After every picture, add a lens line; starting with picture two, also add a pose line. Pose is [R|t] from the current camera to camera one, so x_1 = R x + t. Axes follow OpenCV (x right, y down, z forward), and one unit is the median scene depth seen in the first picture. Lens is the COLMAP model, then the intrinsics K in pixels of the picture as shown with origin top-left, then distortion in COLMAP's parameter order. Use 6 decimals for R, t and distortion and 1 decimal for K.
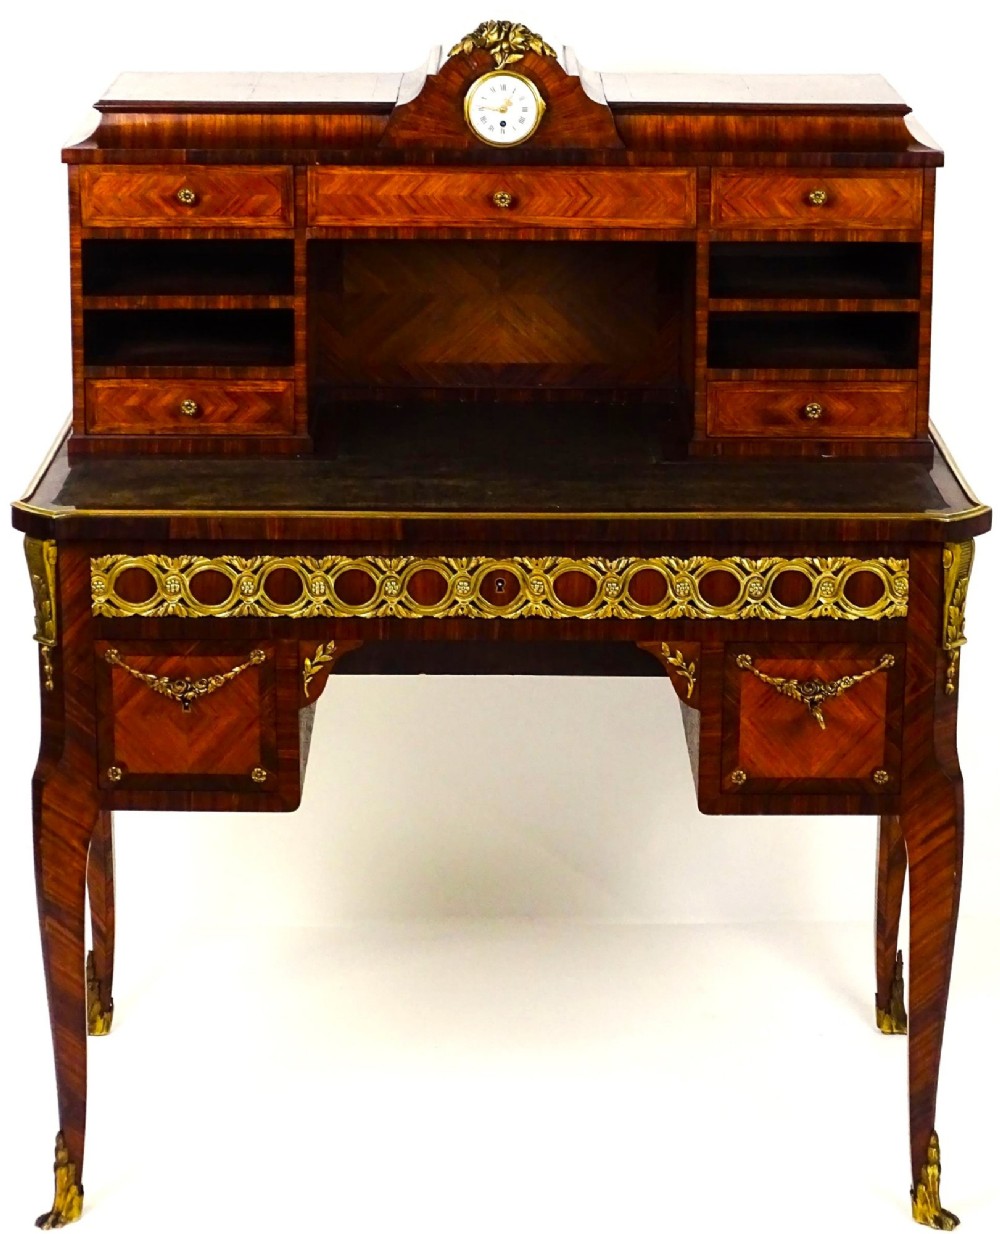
lens RADIAL K [[3274.2, 0, 499.7], [0, 3274.2, 565.5], [0, 0, 1]] dist [0.004031, -0.073735]
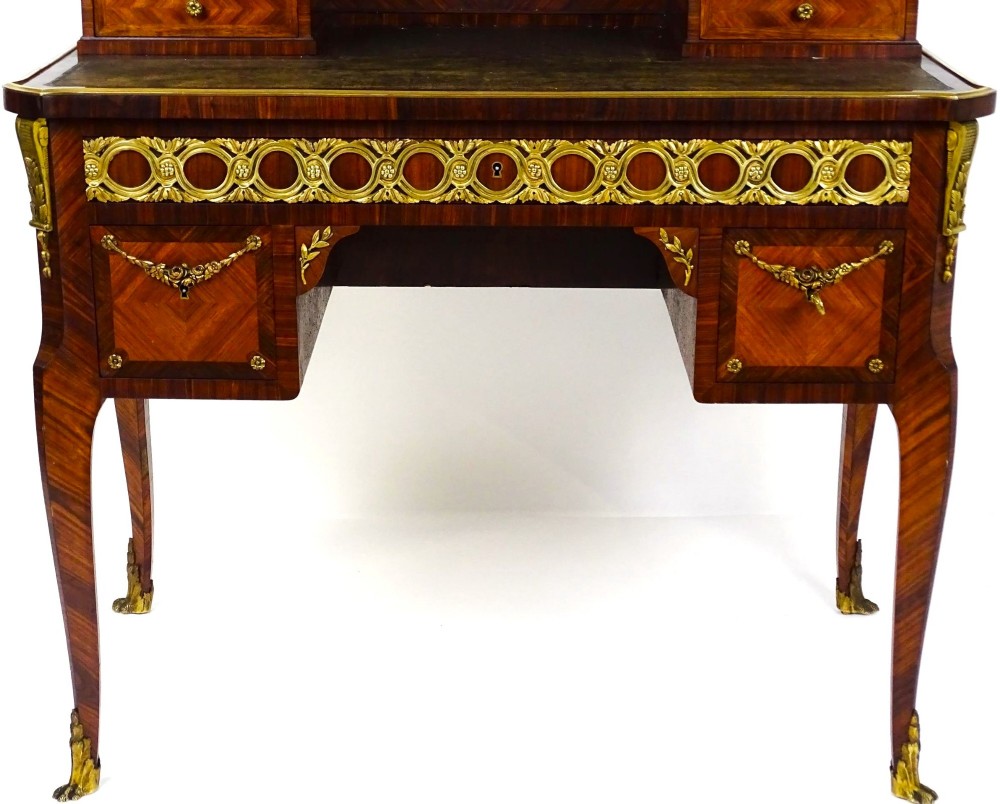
lens RADIAL K [[1961.5, 0, 486.4], [0, 1961.5, 448.1], [0, 0, 1]] dist [0.016869, -0.162580]
pose [[0.999949, 0.001657, -0.009946, 0.002813], [-0.000990, 0.997776, 0.066653, 0.048757], [0.010034, -0.066640, 0.997727, 0.387308]]
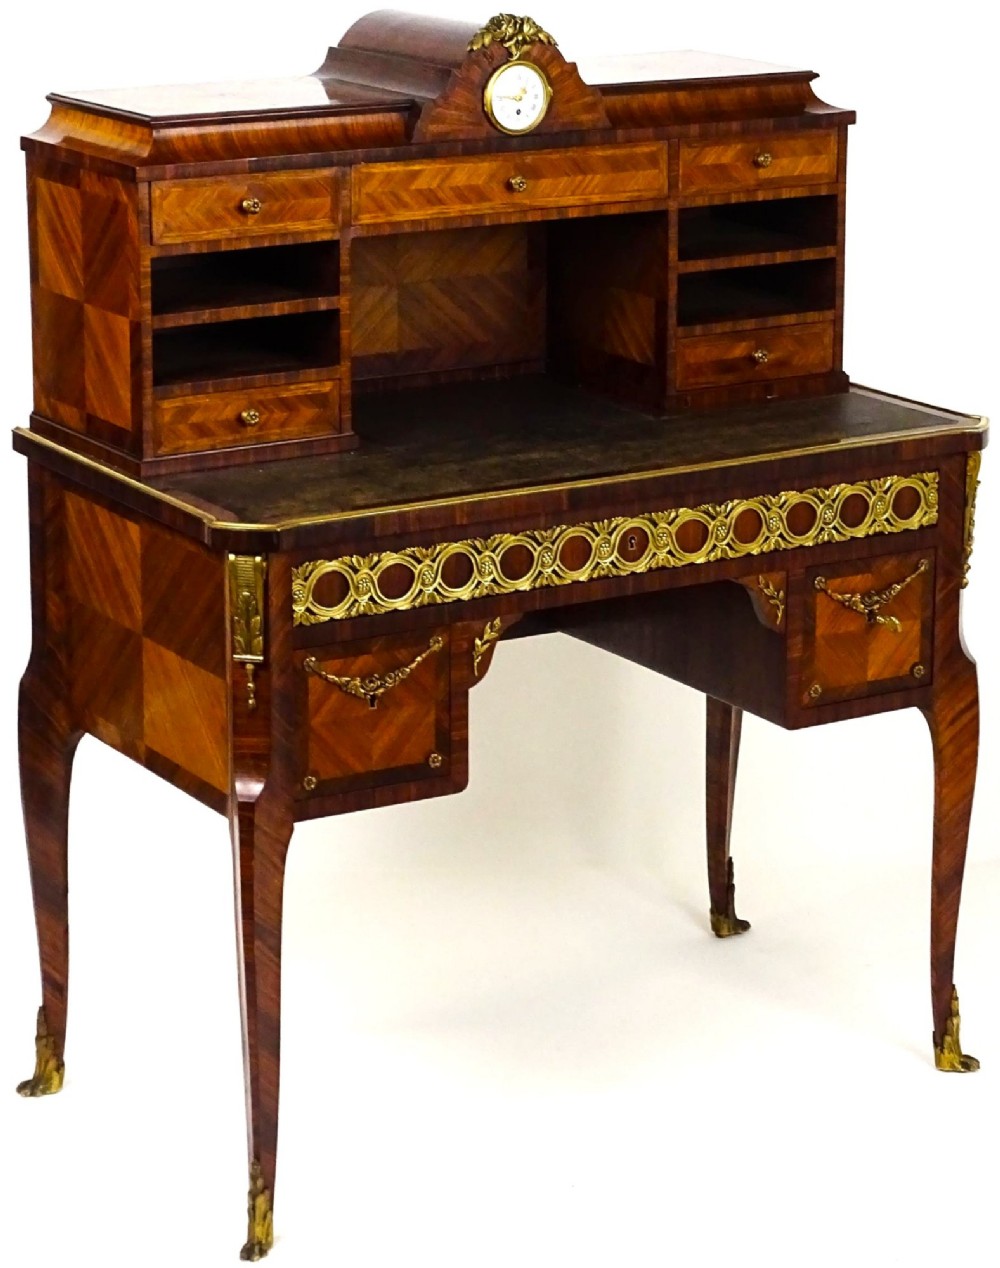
lens RADIAL K [[3417.9, 0, 501.5], [0, 3417.9, 542.4], [0, 0, 1]] dist [-0.033433, 0.609093]
pose [[0.854358, -0.130354, 0.503070, -0.569112], [0.139816, 0.989994, 0.019076, -0.020098], [-0.500523, 0.054040, 0.864035, 0.065630]]
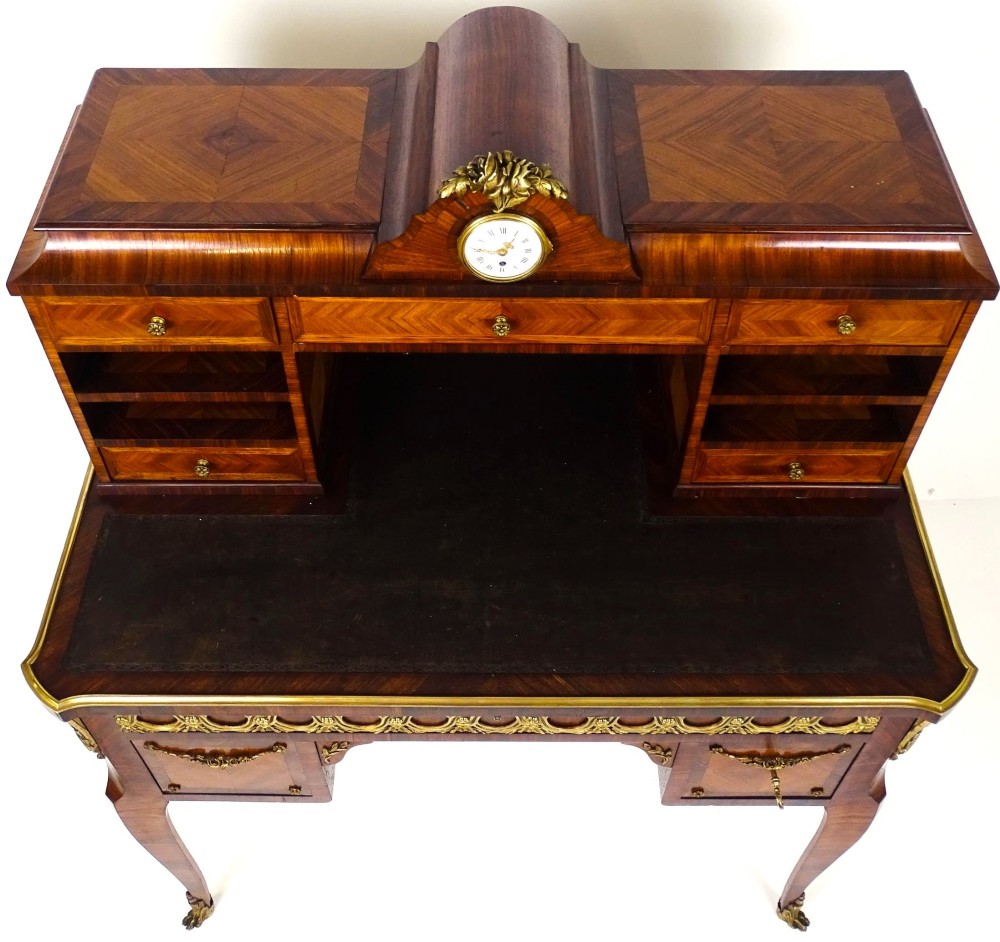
lens RADIAL K [[1099.1, 0, 485.7], [0, 1099.1, 449.6], [0, 0, 1]] dist [-0.005048, 0.004415]
pose [[0.999973, 0.002601, -0.006935, -0.001351], [0.001902, 0.814696, 0.579885, -0.262823], [0.007158, -0.579882, 0.814669, 0.730665]]
